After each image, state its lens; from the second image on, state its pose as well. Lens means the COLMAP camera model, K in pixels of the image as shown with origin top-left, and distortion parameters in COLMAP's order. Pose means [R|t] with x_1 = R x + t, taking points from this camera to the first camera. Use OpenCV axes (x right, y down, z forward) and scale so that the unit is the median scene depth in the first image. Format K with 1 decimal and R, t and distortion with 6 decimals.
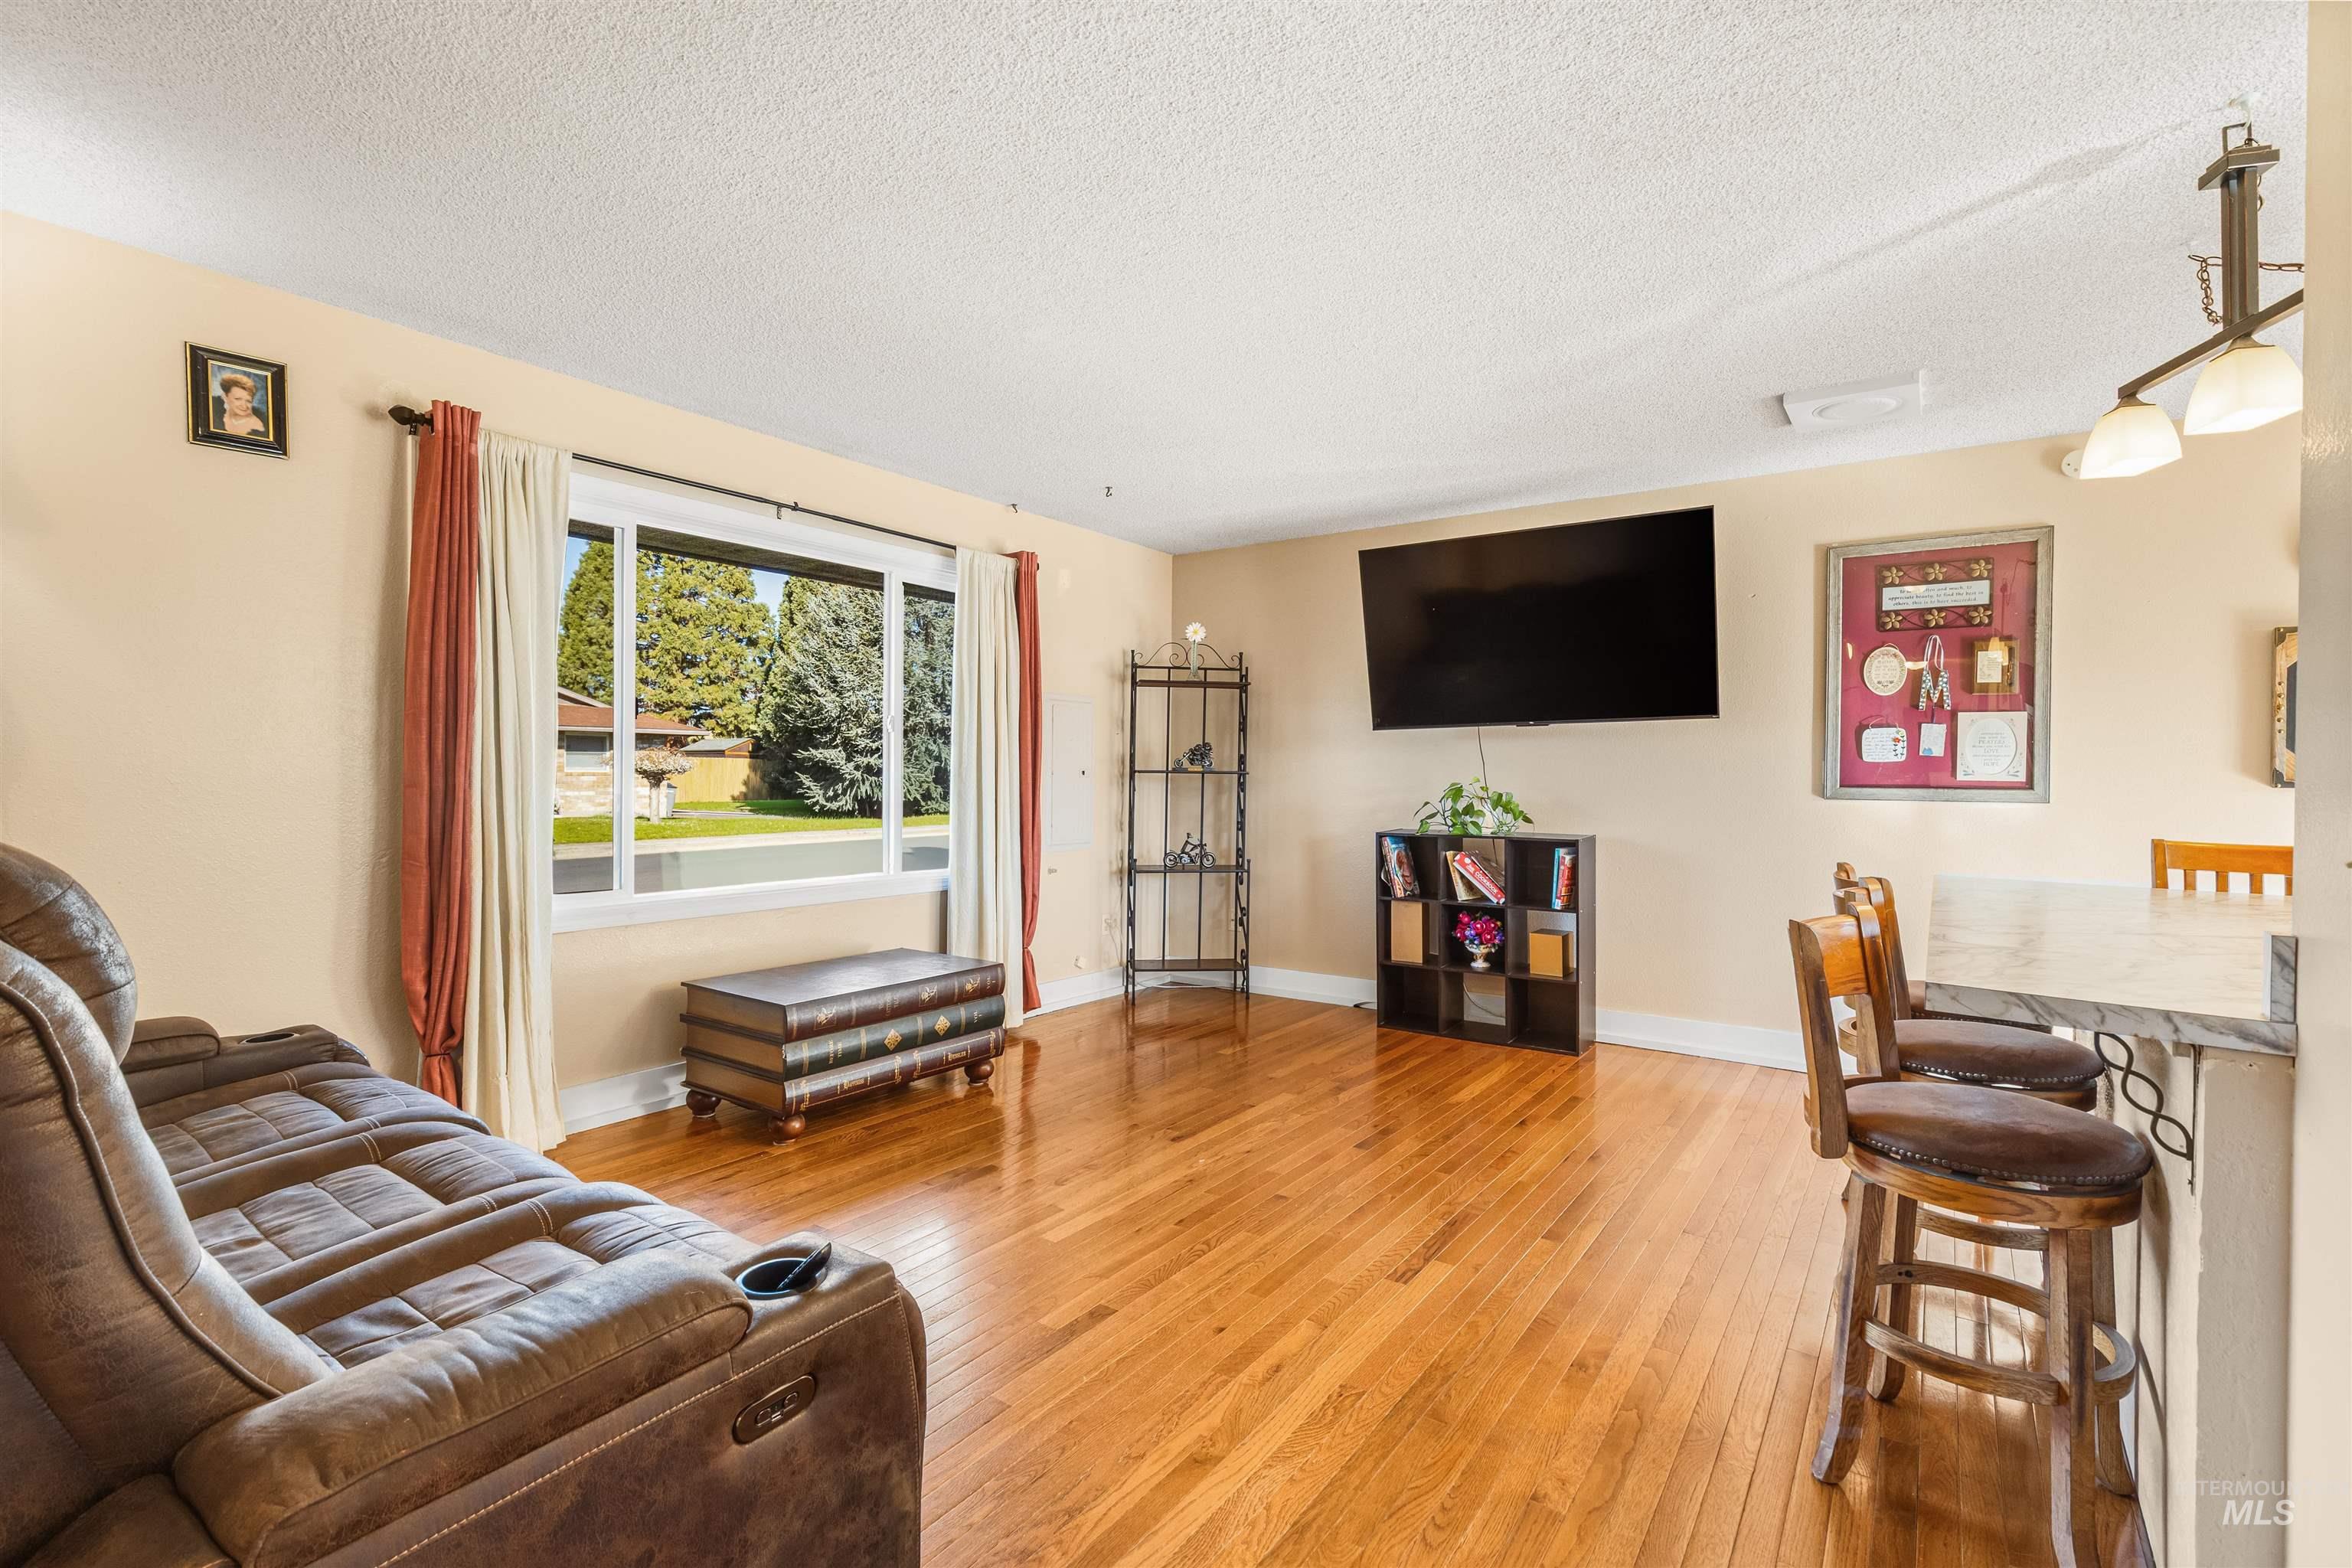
lens RADIAL K [[1076.0, 0, 1170.1], [0, 1076.0, 786.7], [0, 0, 1]] dist [-0.000629, 0.000127]
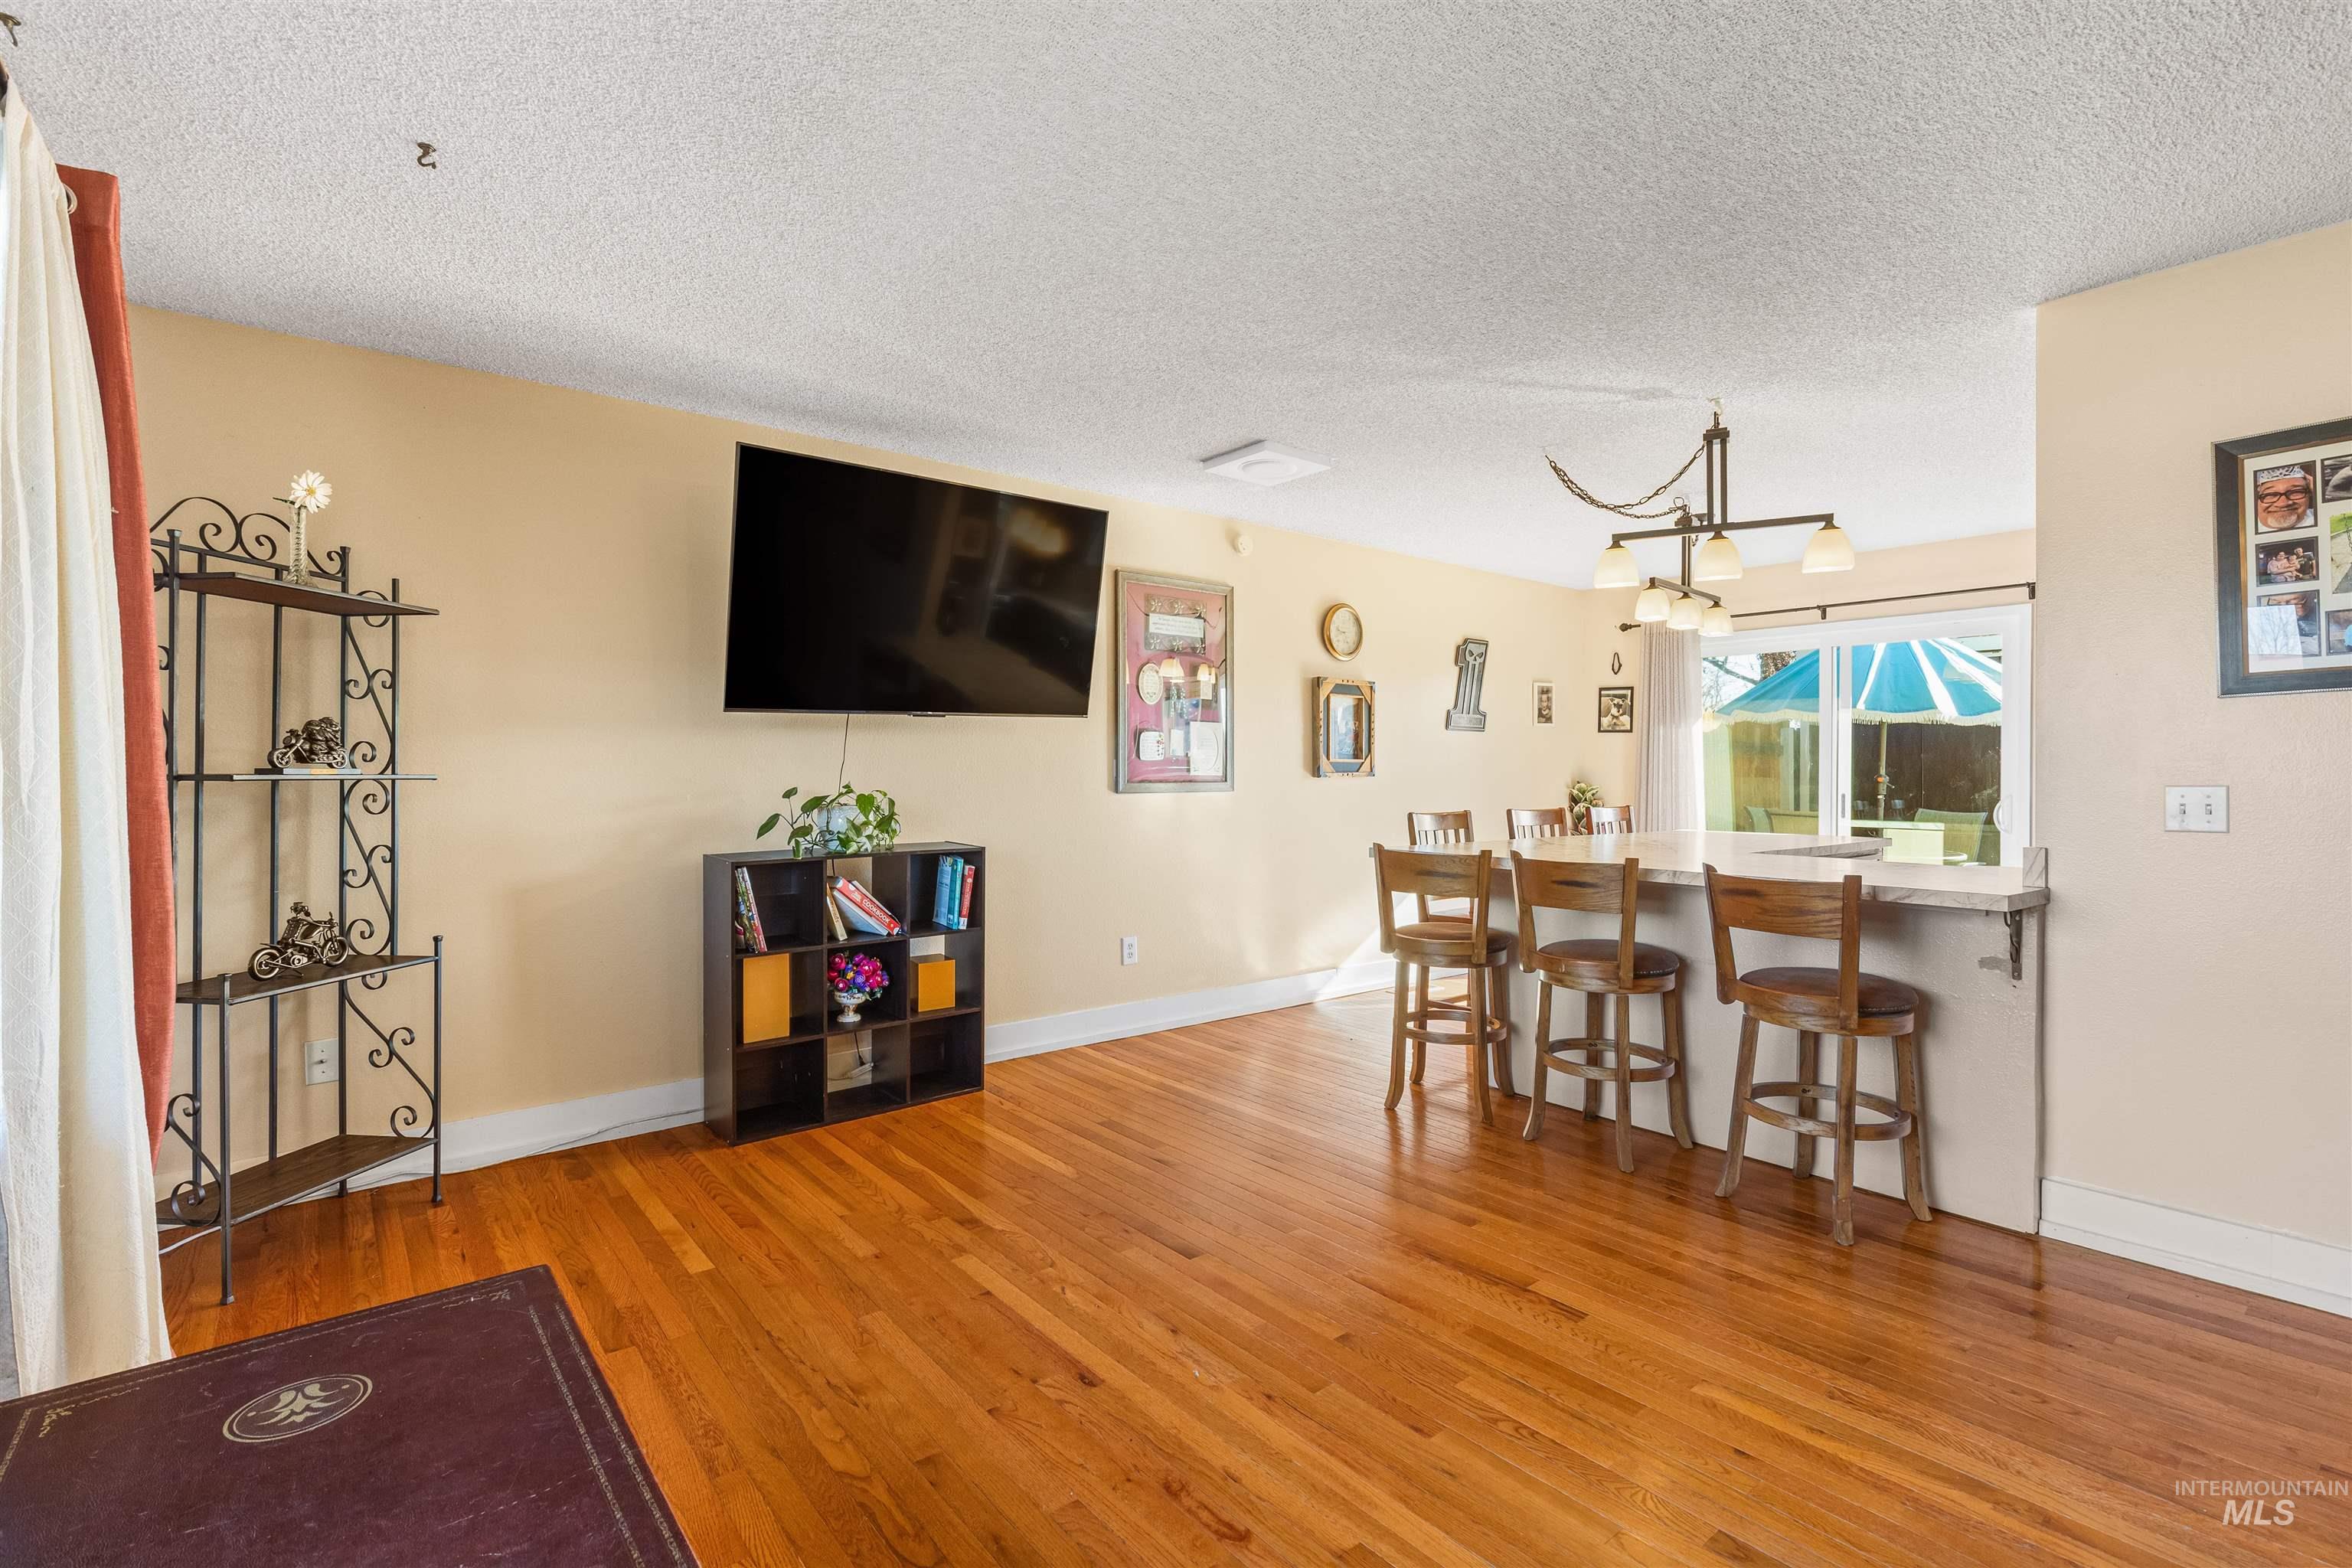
lens RADIAL K [[1076.0, 0, 1202.5], [0, 1076.0, 777.5], [0, 0, 1]] dist [-0.000629, 0.000127]
pose [[0.260275, -0.014209, 0.965430, -0.484195], [0.014214, 0.999840, 0.010883, -0.017294], [-0.965430, 0.010890, 0.260435, 0.669336]]
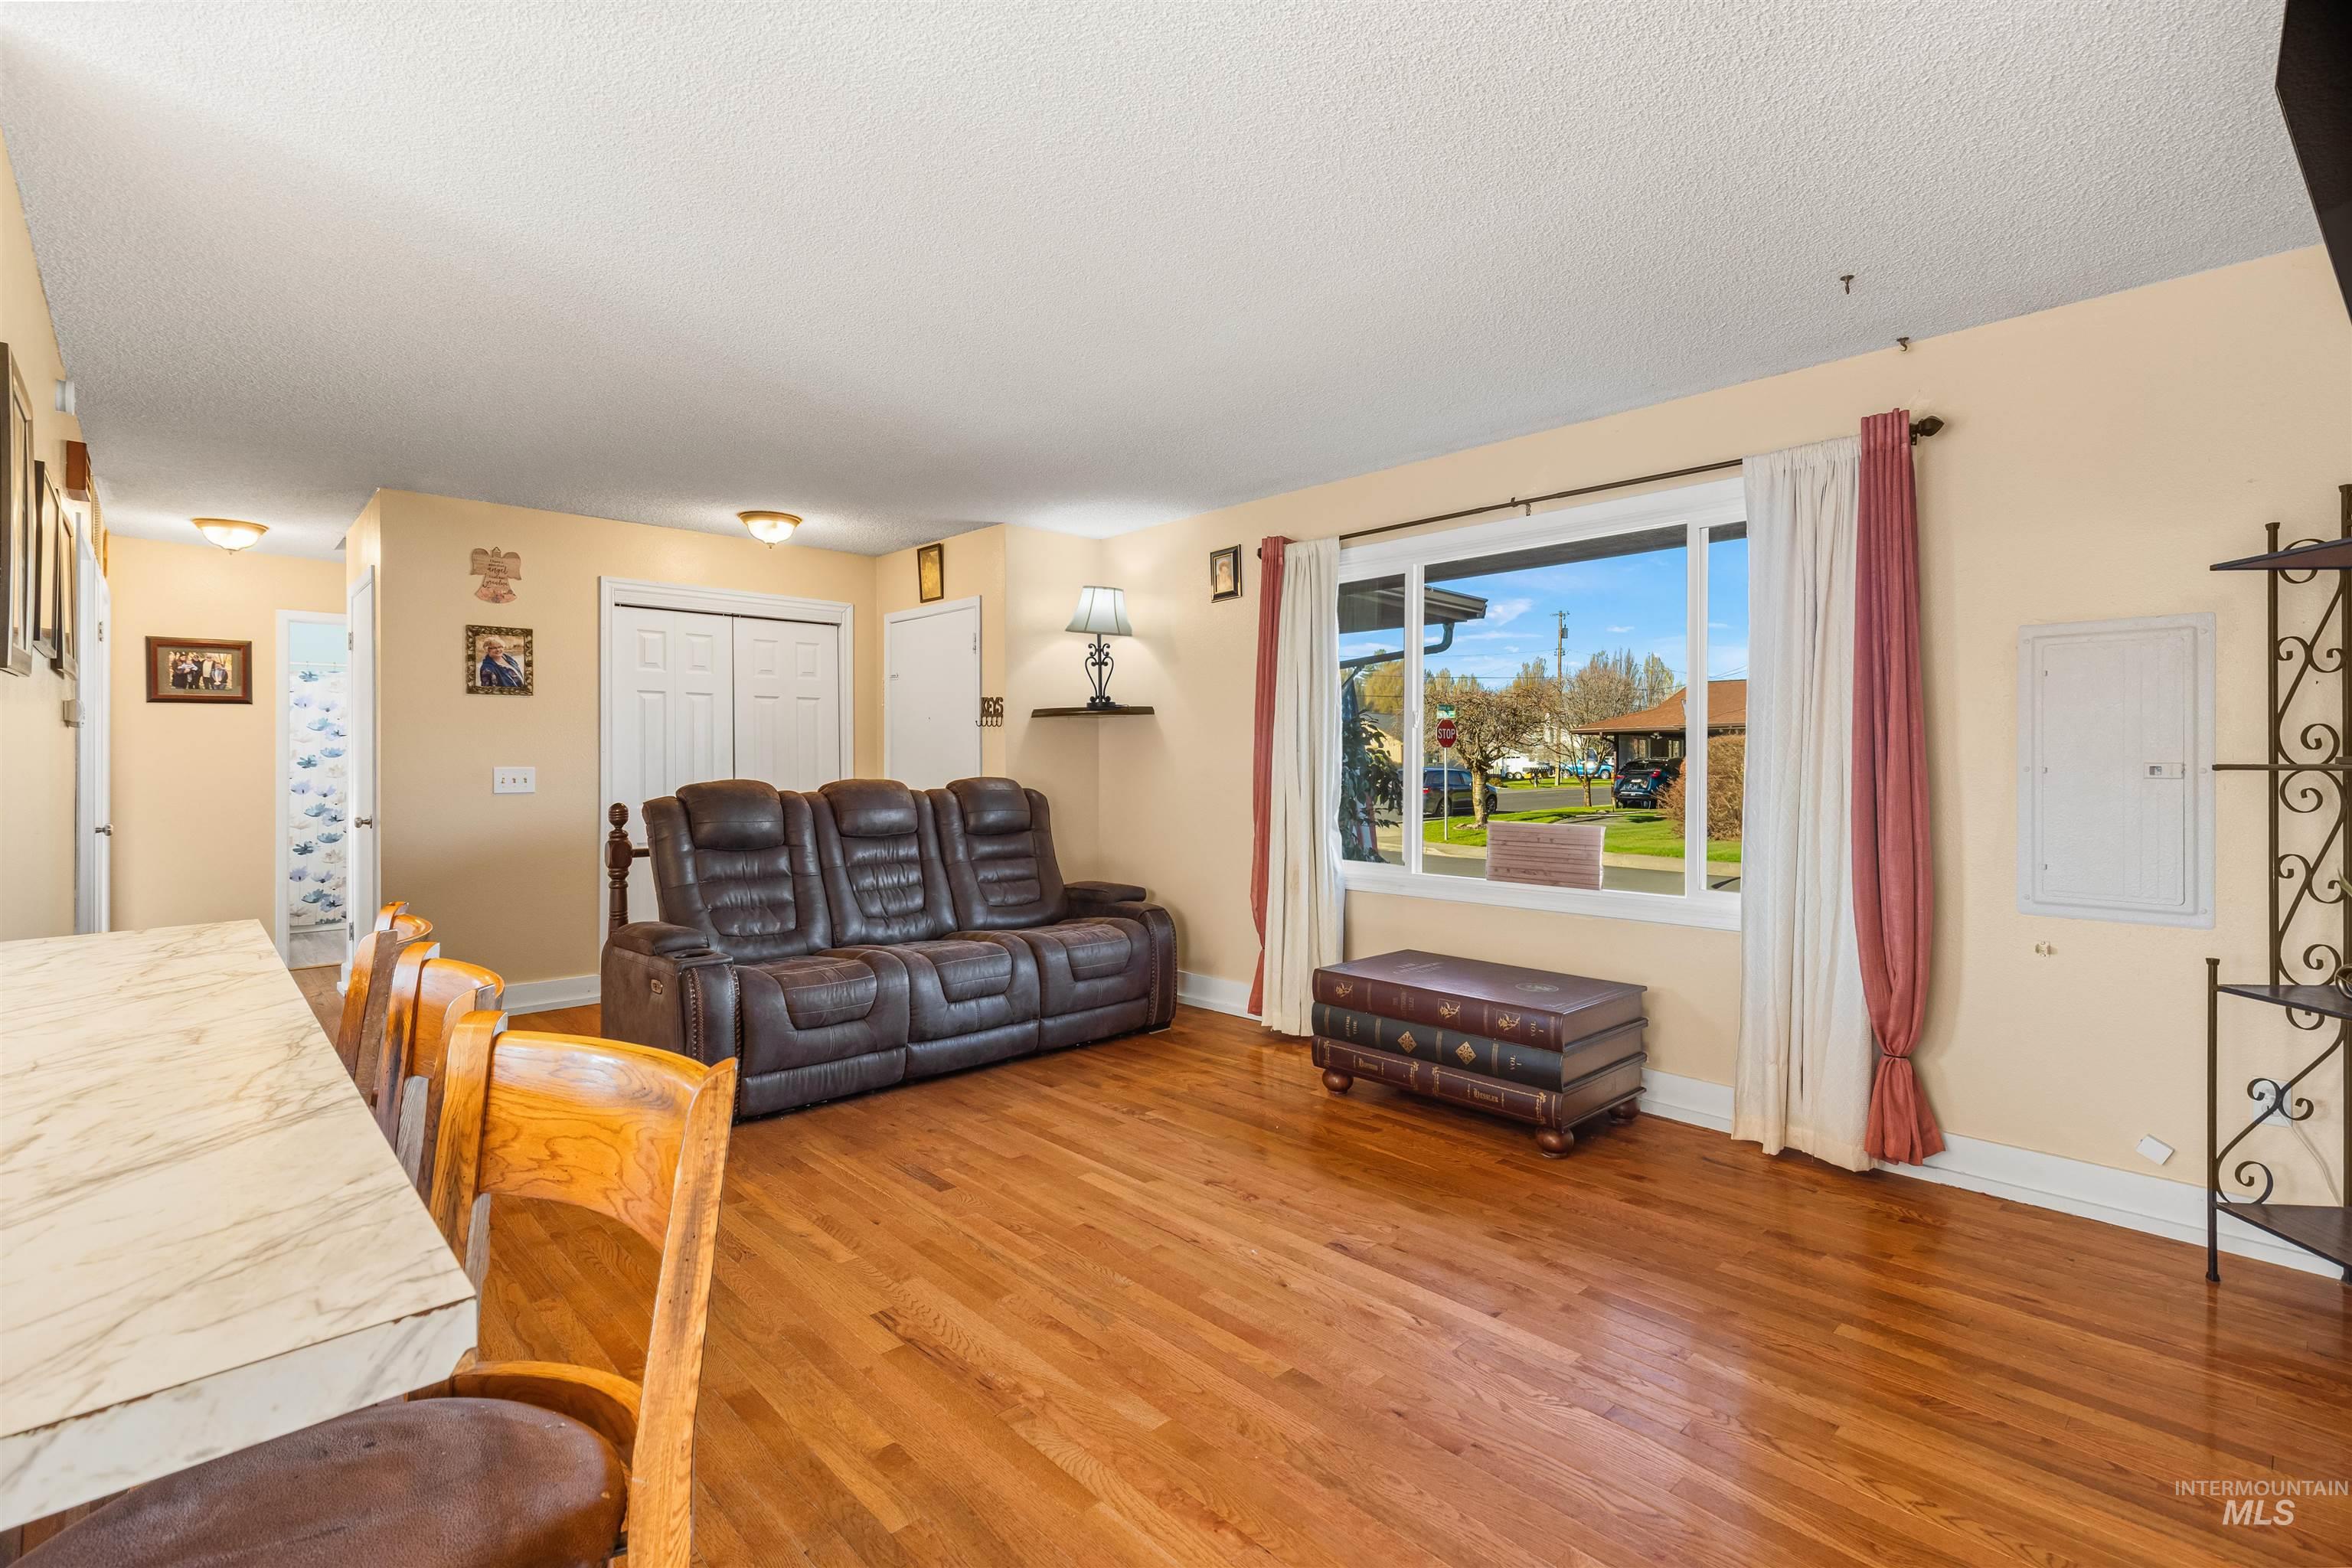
lens RADIAL K [[1076.0, 0, 1200.2], [0, 1076.0, 756.2], [0, 0, 1]] dist [-0.000629, 0.000127]
pose [[-0.187460, -0.016909, -0.982127, 0.676539], [-0.013228, 0.999805, -0.014688, -0.007935], [0.982183, 0.010238, -0.187647, 0.901312]]
